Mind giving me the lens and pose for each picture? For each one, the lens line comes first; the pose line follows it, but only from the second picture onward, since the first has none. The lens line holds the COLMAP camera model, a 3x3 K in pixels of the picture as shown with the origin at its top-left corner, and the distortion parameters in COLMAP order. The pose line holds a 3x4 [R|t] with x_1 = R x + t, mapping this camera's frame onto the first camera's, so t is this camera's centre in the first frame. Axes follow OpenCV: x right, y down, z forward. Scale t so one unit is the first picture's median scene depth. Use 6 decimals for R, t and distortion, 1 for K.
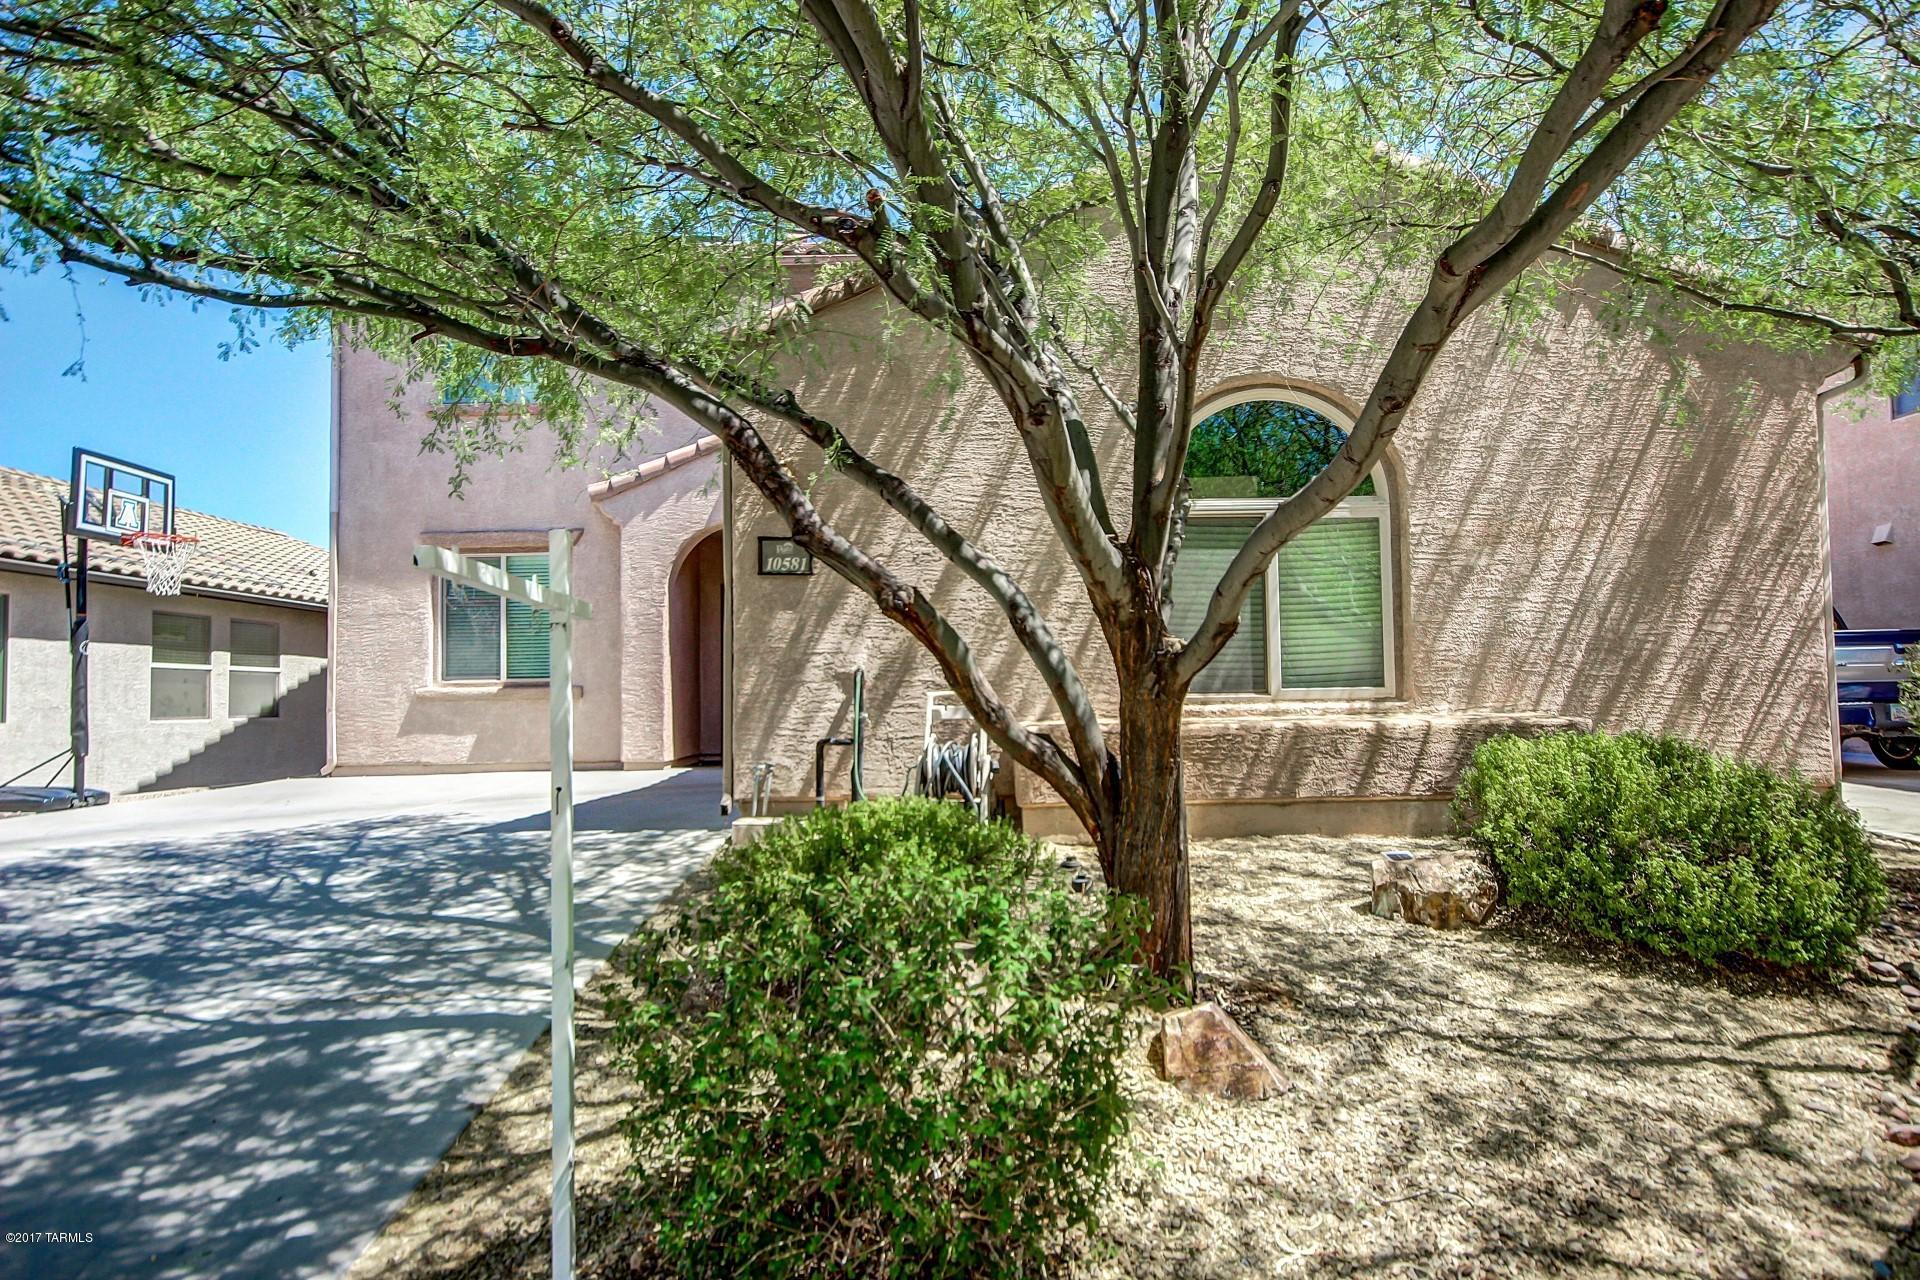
lens RADIAL K [[1146.6, 0, 968.0], [0, 1146.6, 639.5], [0, 0, 1]] dist [0.001126, 0.004566]
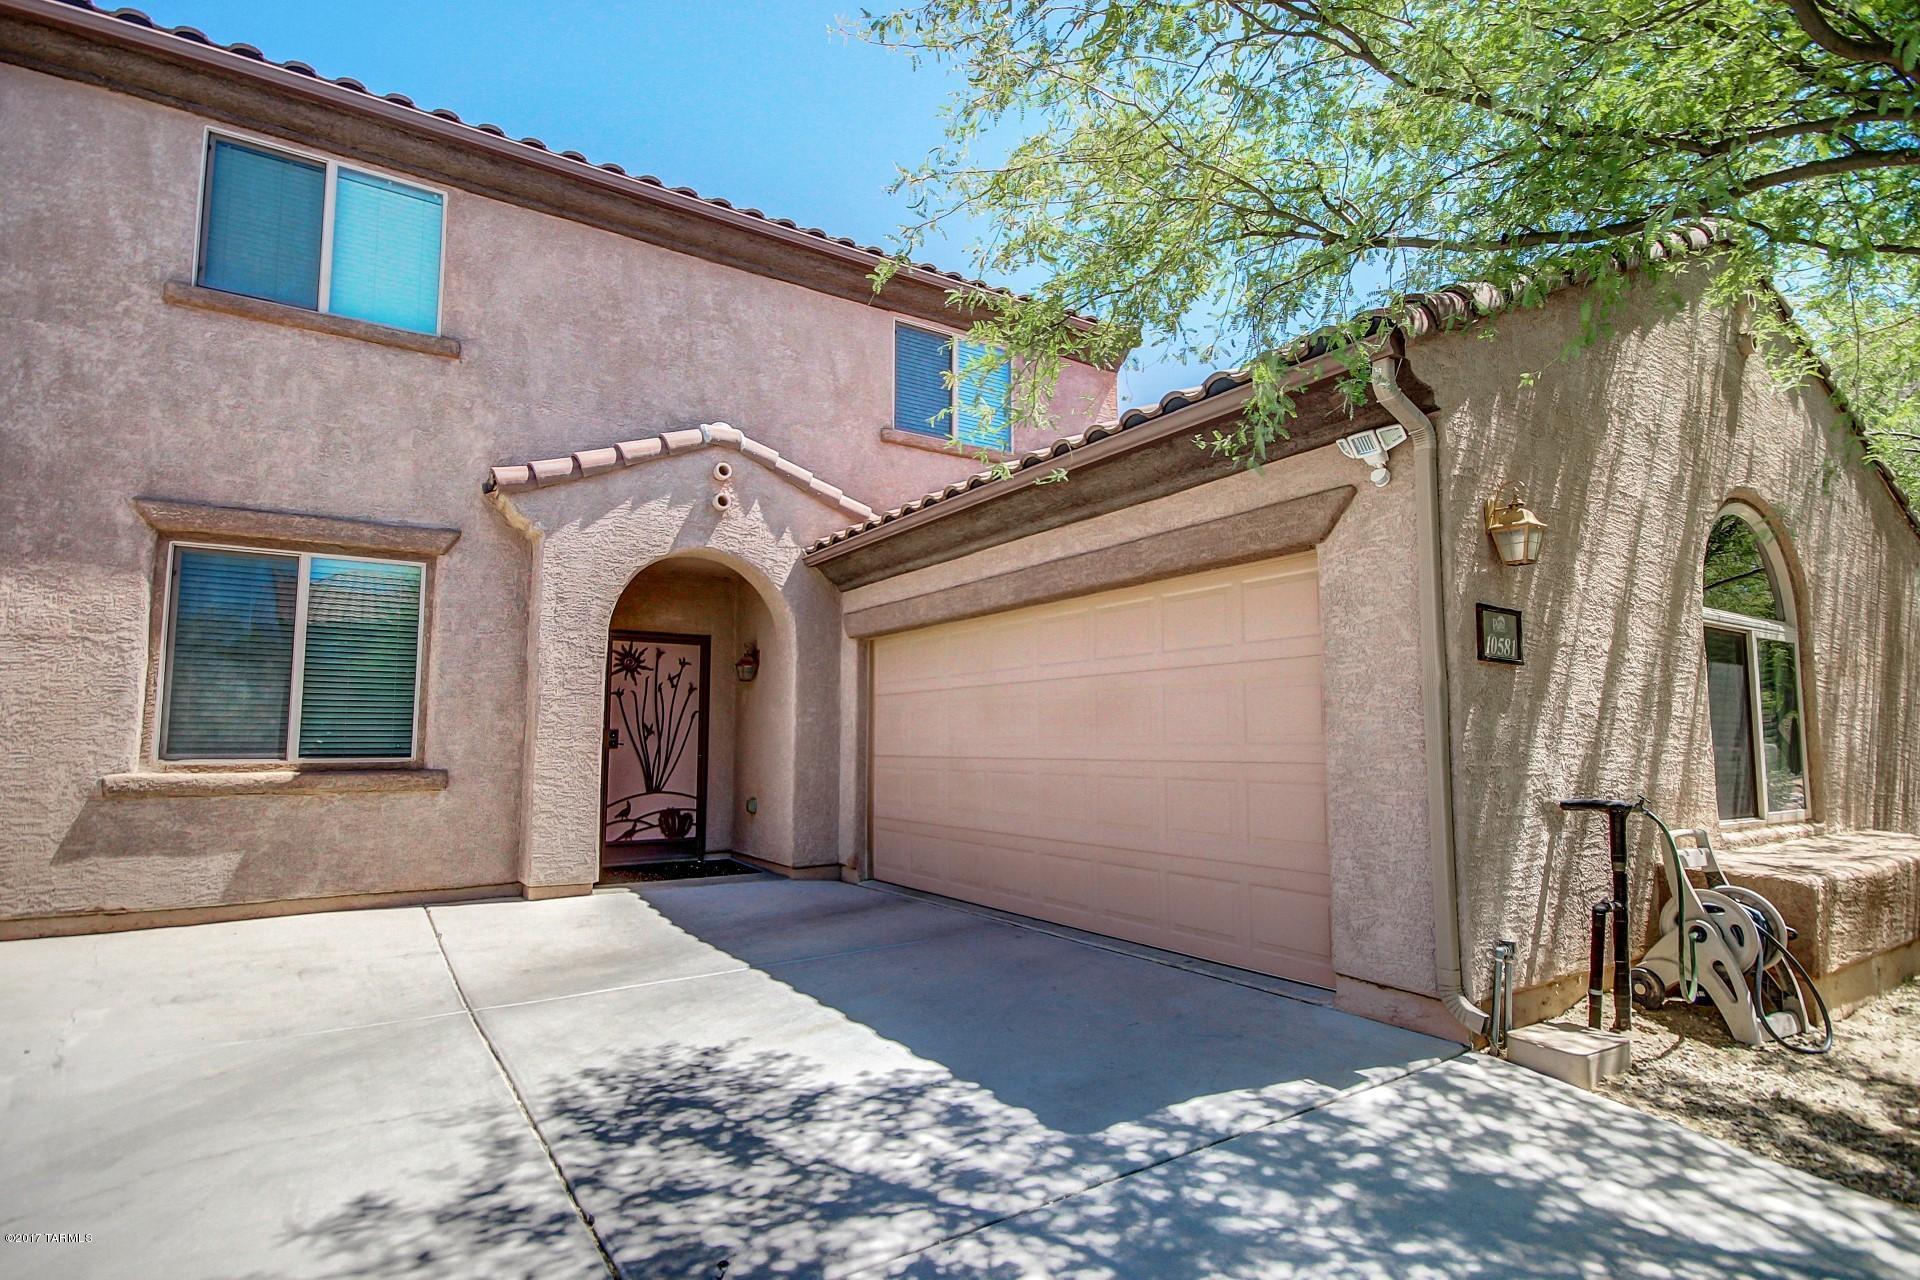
lens RADIAL K [[960.2, 0, 968.4], [0, 960.2, 646.2], [0, 0, 1]] dist [0.001734, -0.001224]
pose [[0.823773, 0.072781, 0.562229, -0.411522], [-0.044417, 0.996962, -0.063978, -0.008078], [-0.565178, 0.027730, 0.824503, 0.388594]]
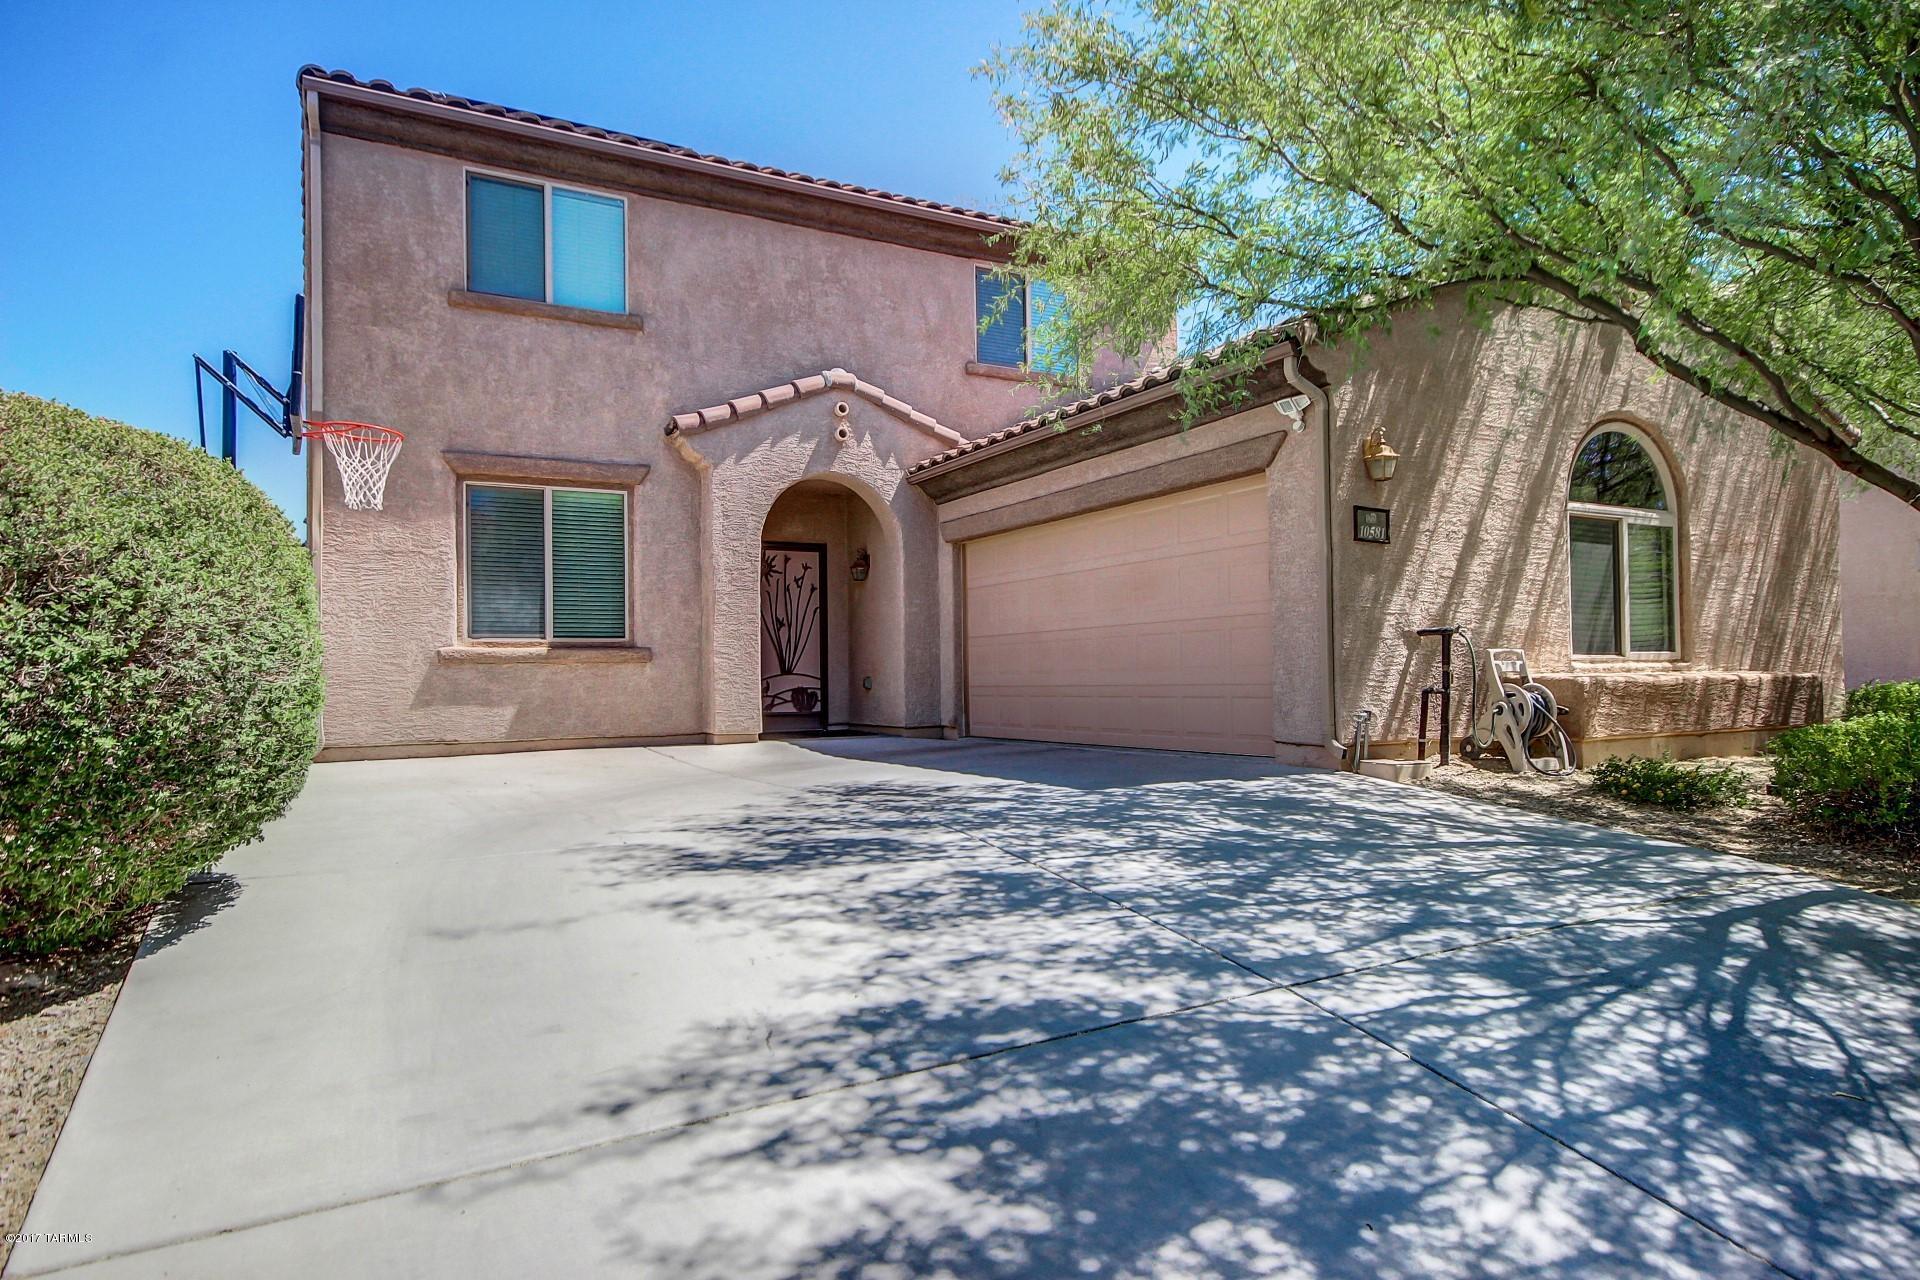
lens RADIAL K [[1146.6, 0, 968.6], [0, 1146.6, 651.1], [0, 0, 1]] dist [0.001126, 0.004566]
pose [[0.862864, 0.015179, 0.505208, -0.577868], [-0.027351, 0.999487, 0.016685, 0.022452], [-0.504696, -0.028215, 0.862836, 0.133293]]
